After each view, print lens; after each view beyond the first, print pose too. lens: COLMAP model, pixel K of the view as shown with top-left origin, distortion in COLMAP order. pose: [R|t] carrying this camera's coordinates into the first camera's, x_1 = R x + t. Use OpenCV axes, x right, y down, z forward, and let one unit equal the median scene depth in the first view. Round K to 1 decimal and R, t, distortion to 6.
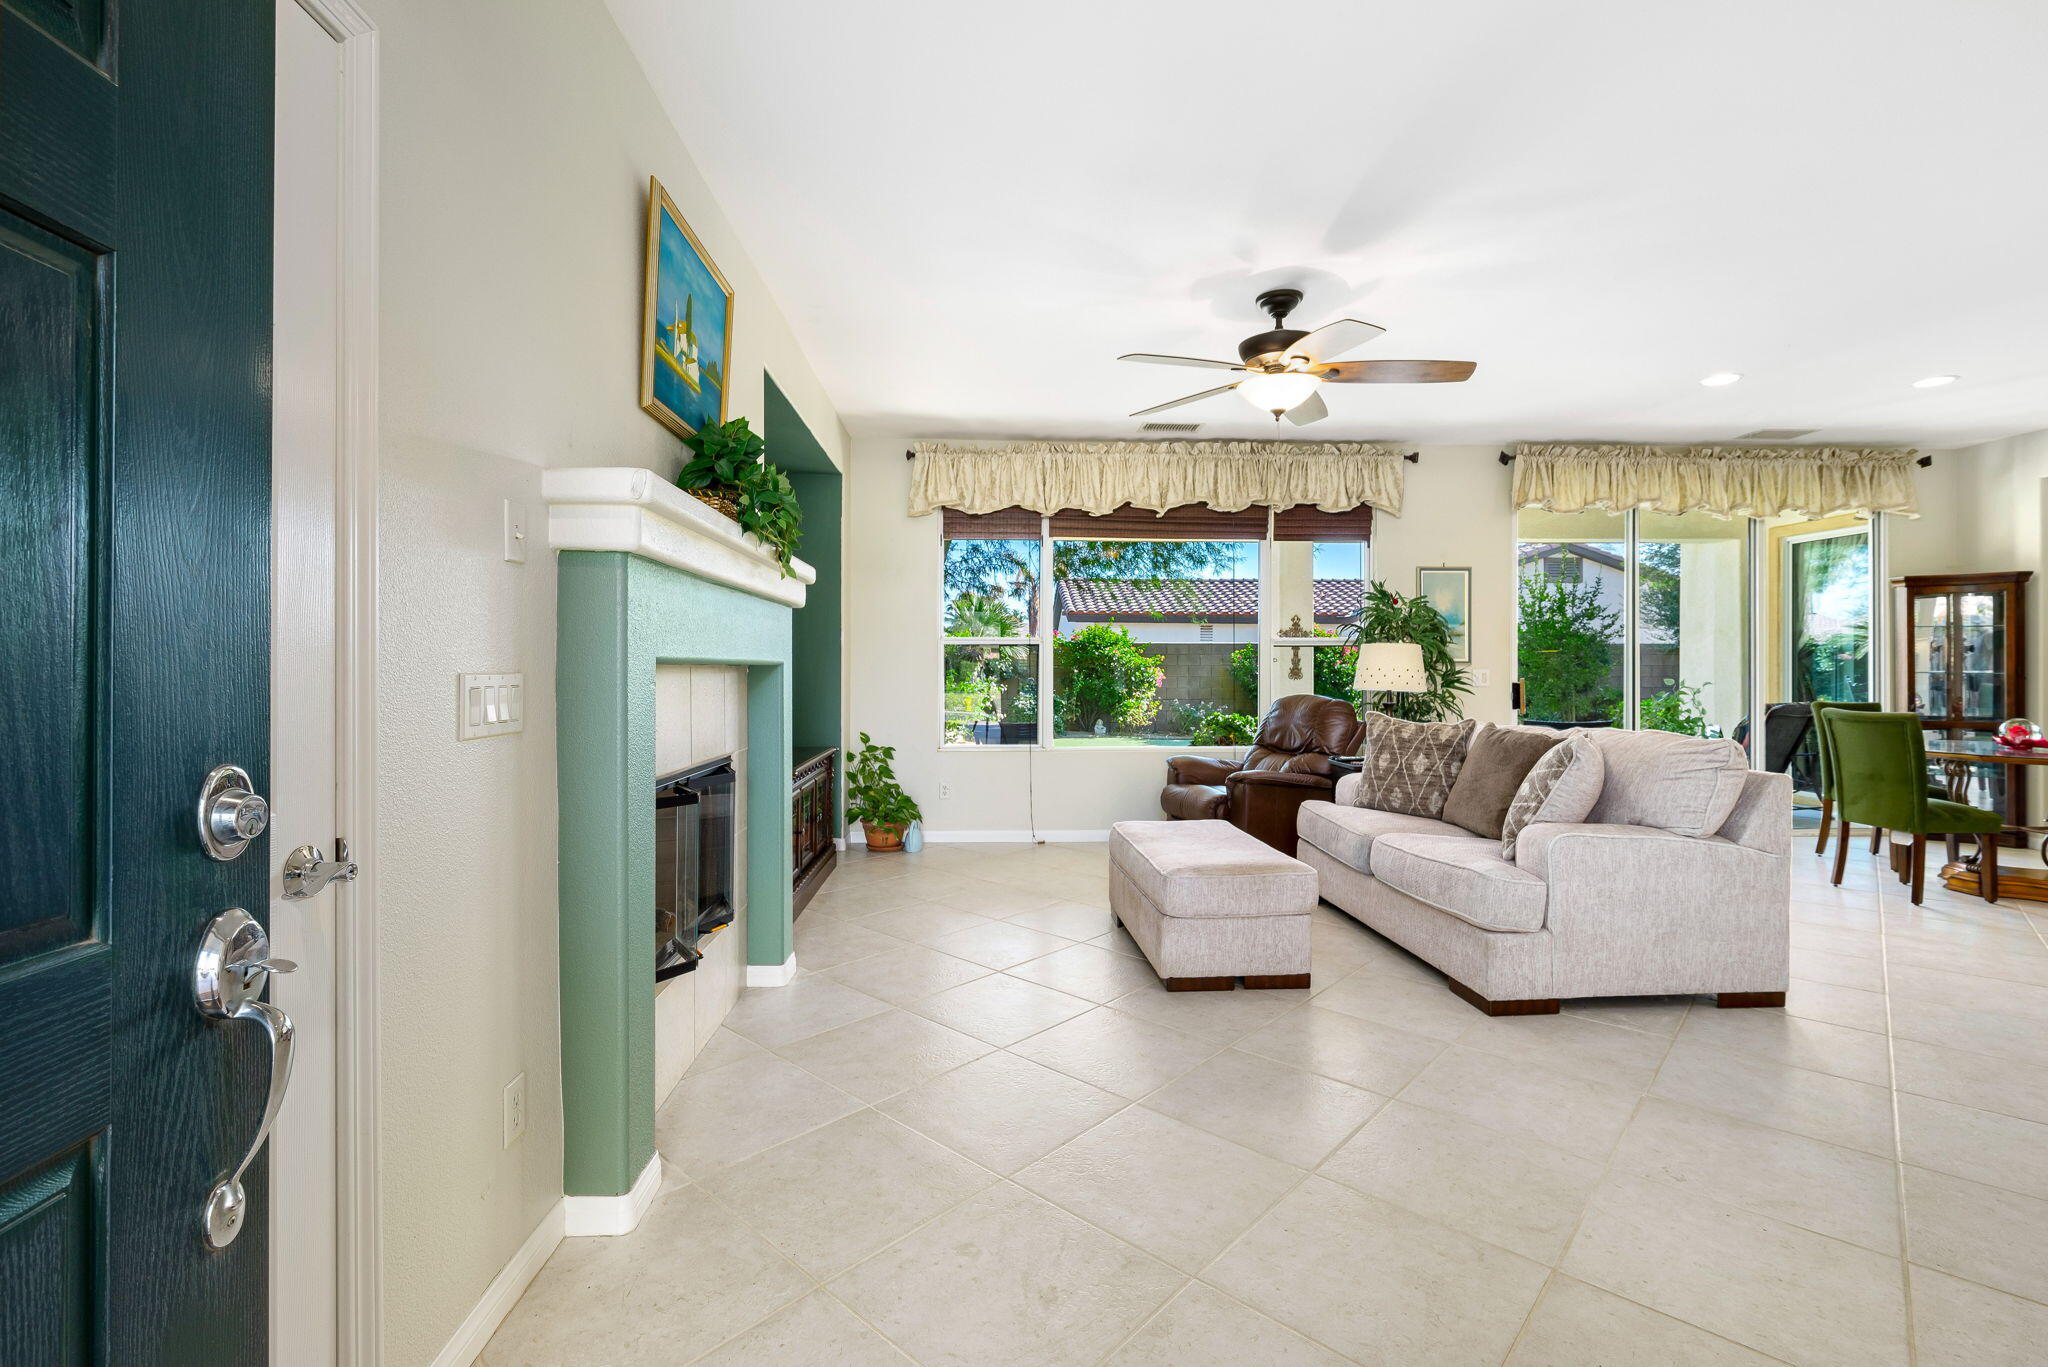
lens RADIAL K [[905.8, 0, 1012.1], [0, 905.8, 668.8], [0, 0, 1]] dist [-0.001701, -0.000092]
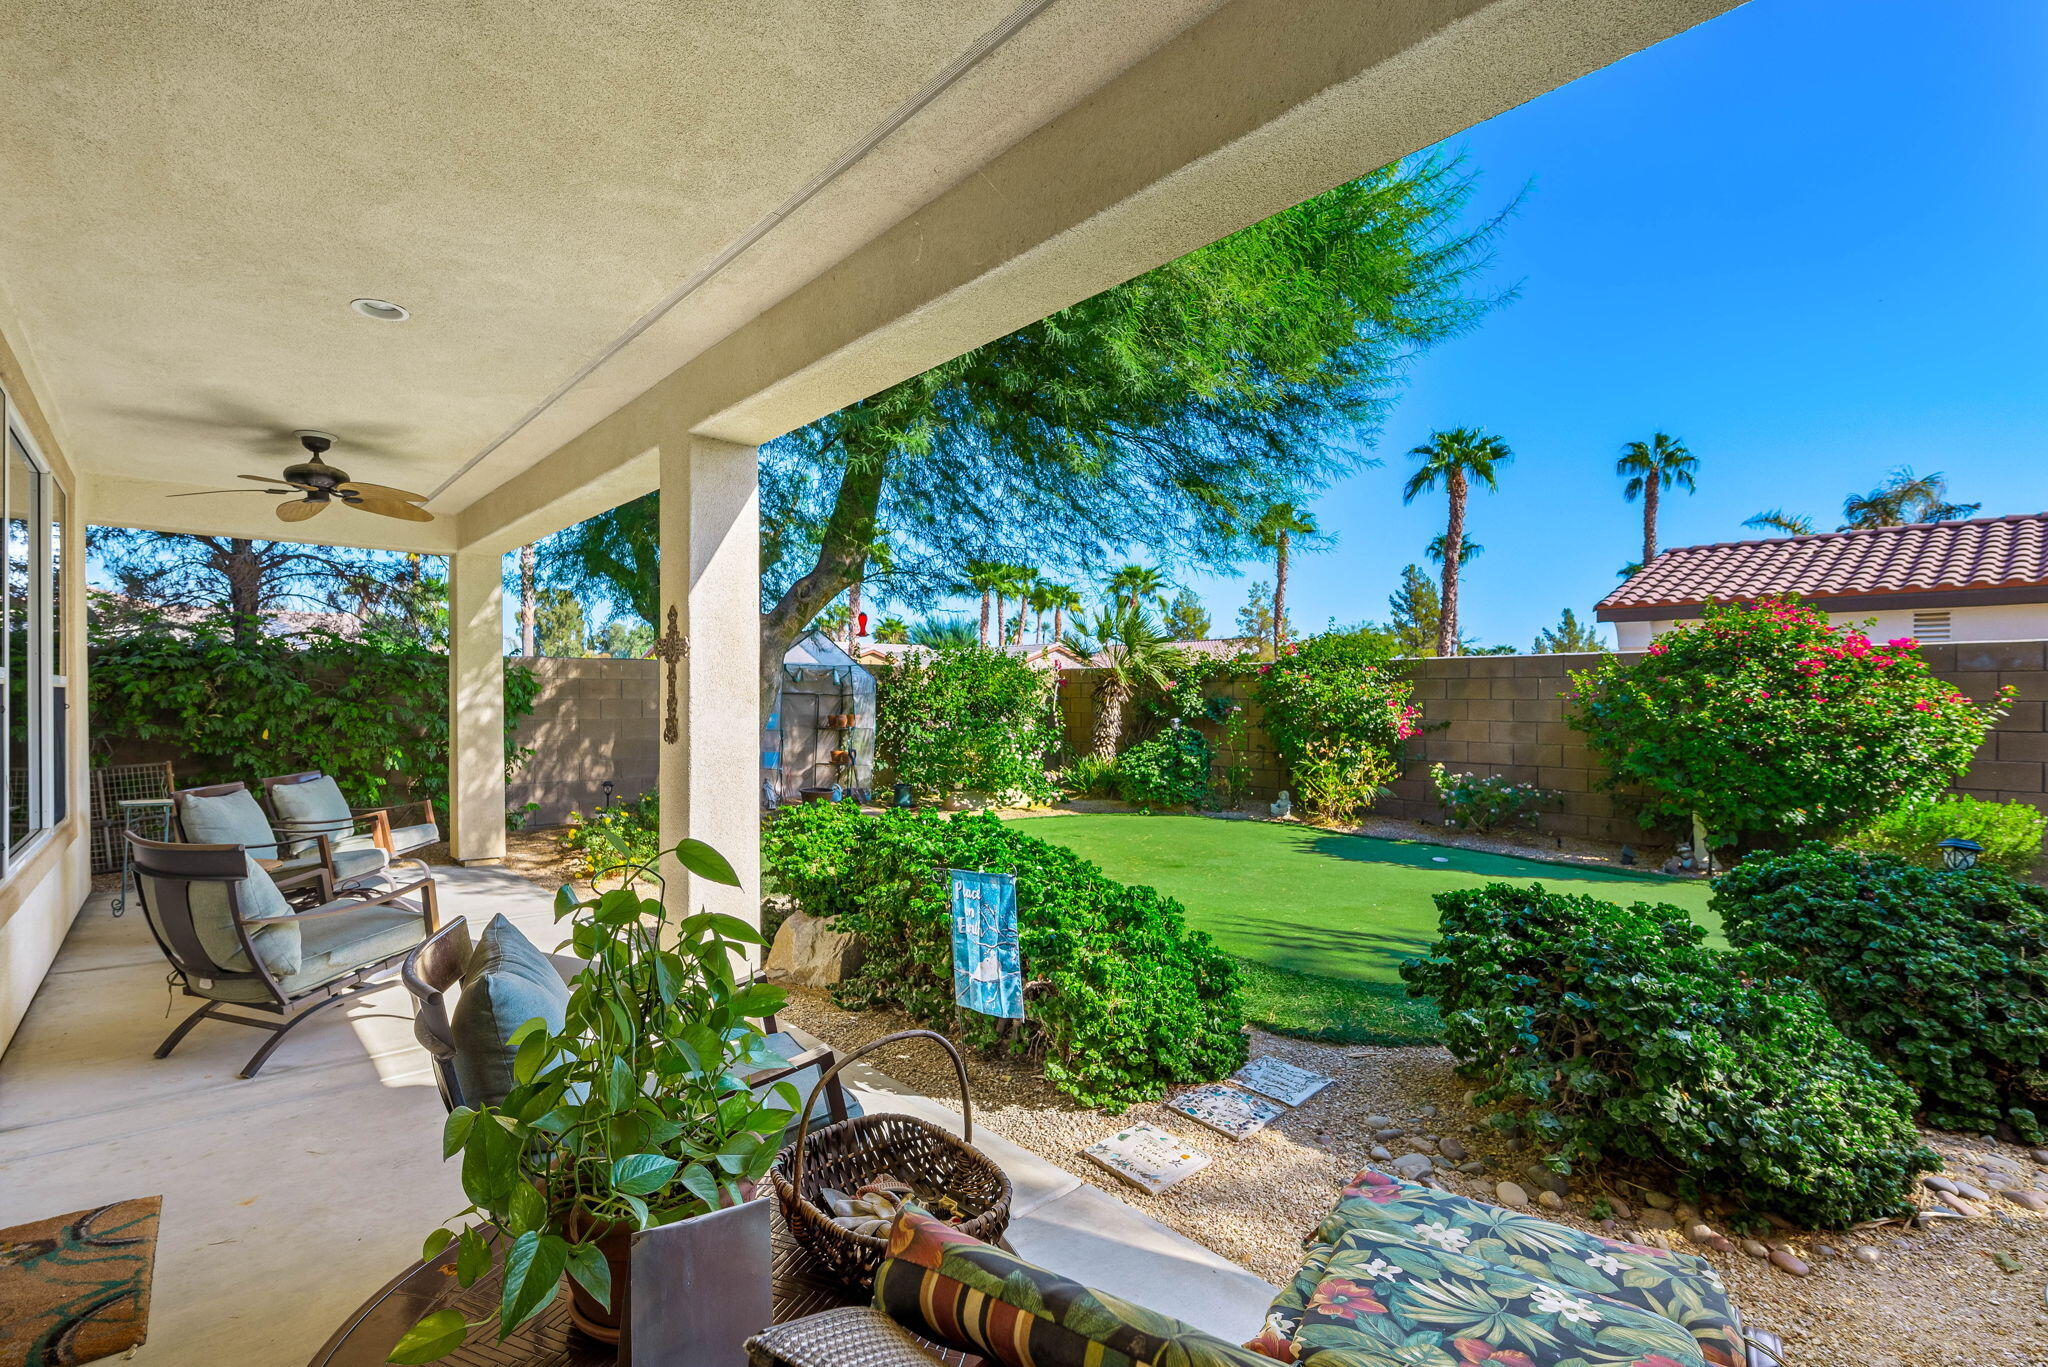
lens RADIAL K [[930.8, 0, 1009.4], [0, 930.8, 703.8], [0, 0, 1]] dist [-0.003280, -0.000026]
pose [[0.629936, 0.005536, -0.776627, 1.121274], [0.001646, 0.999963, 0.008463, -0.018076], [0.776645, -0.006610, 0.629904, 1.169808]]
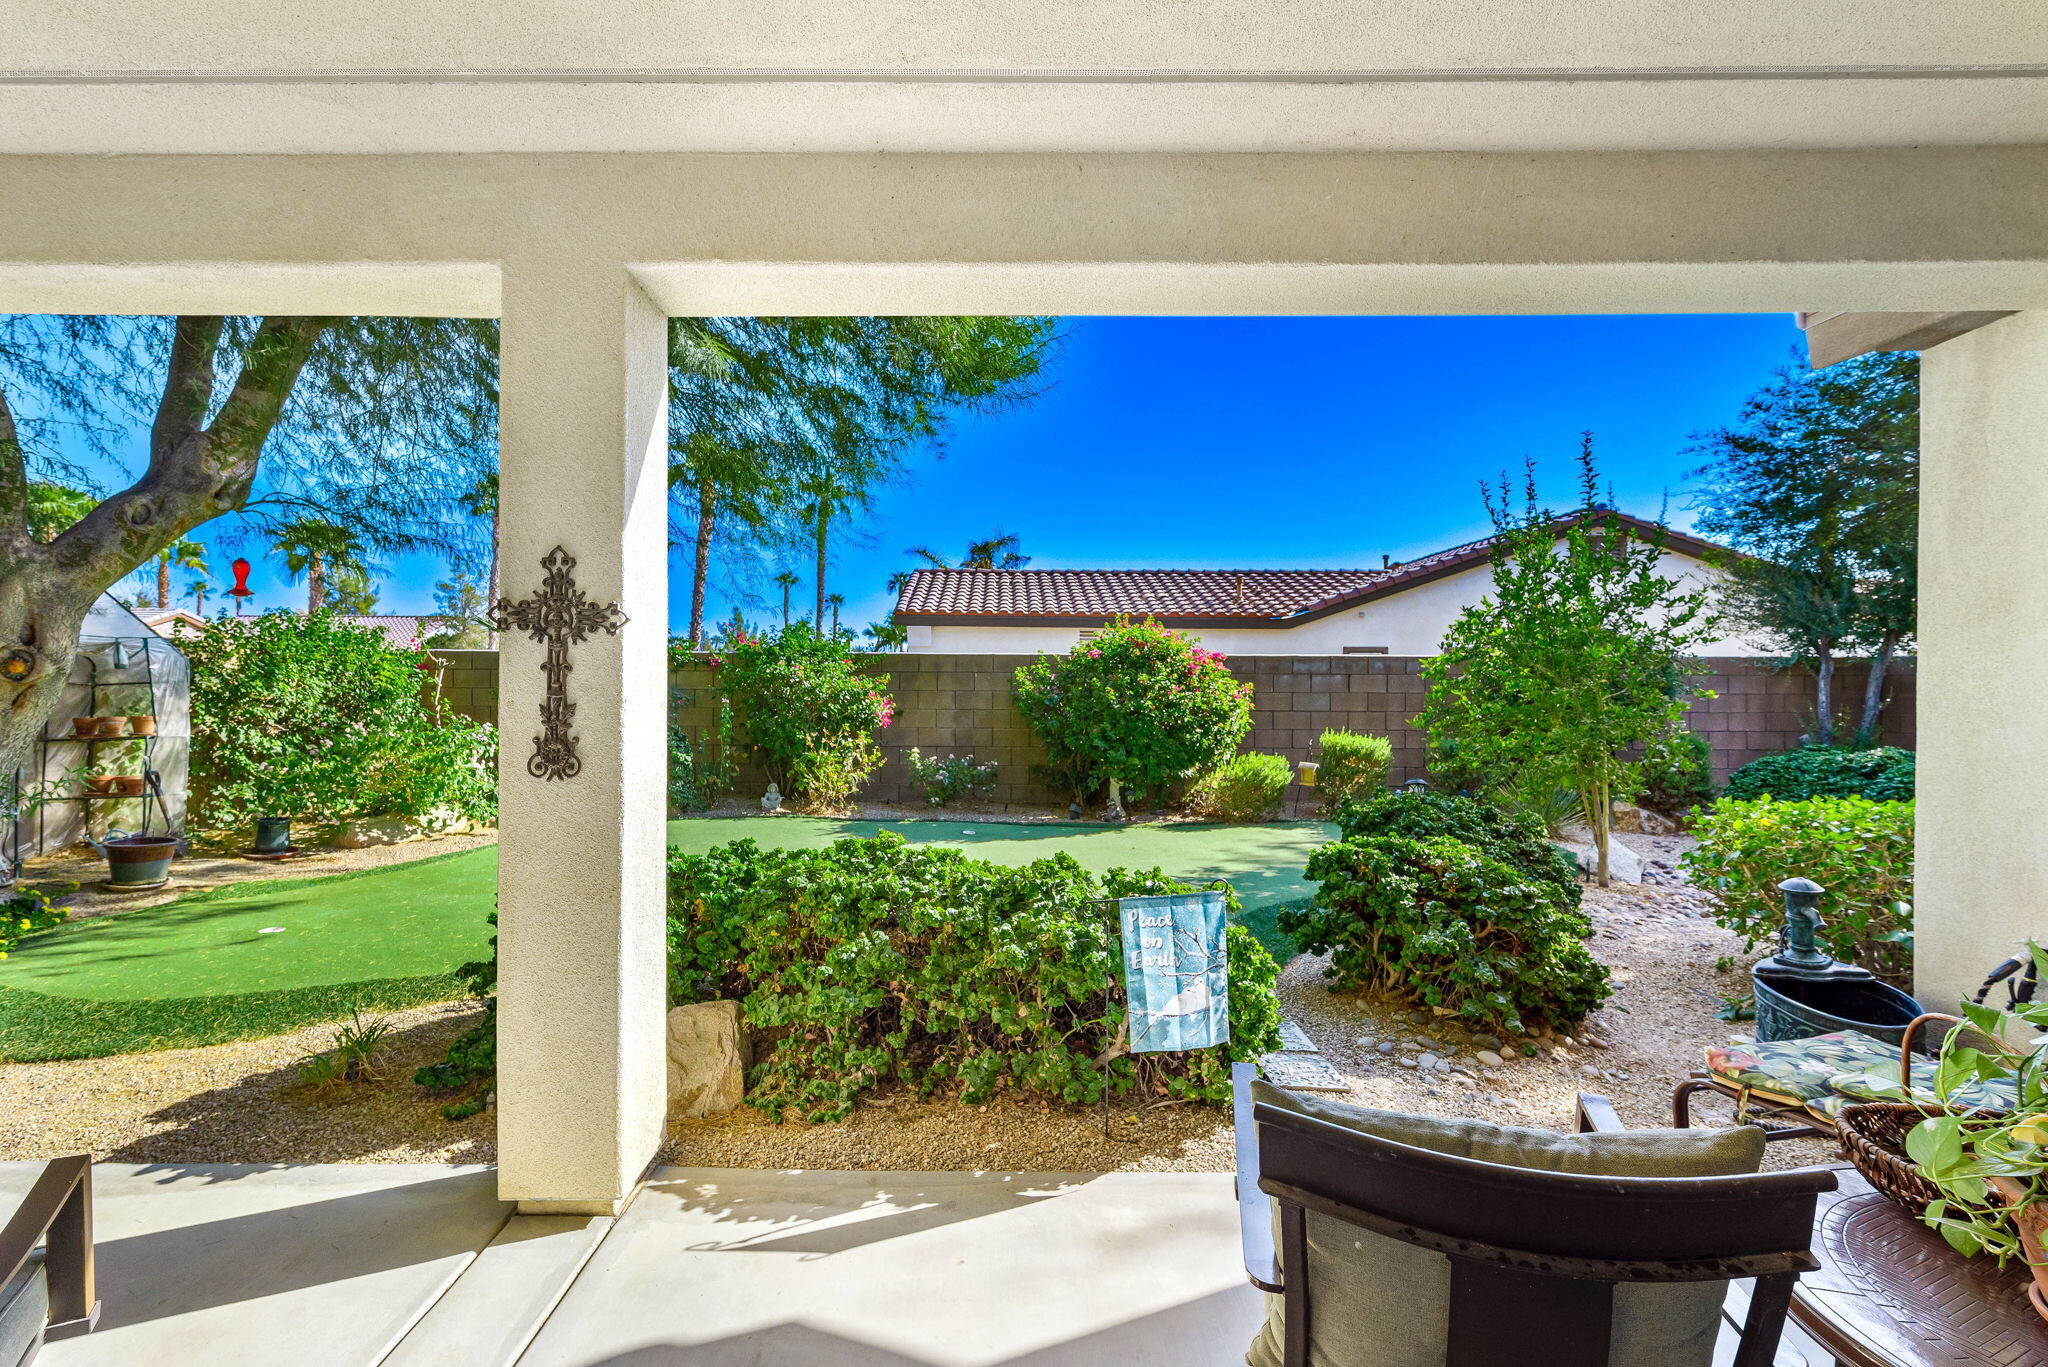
lens RADIAL K [[915.2, 0, 978.9], [0, 915.2, 689.5], [0, 0, 1]] dist [-0.002938, 0.001921]
pose [[0.998650, 0.004197, -0.051769, 0.642697], [-0.003798, 0.999962, 0.007793, -0.026140], [0.051800, -0.007586, 0.998629, 1.022482]]
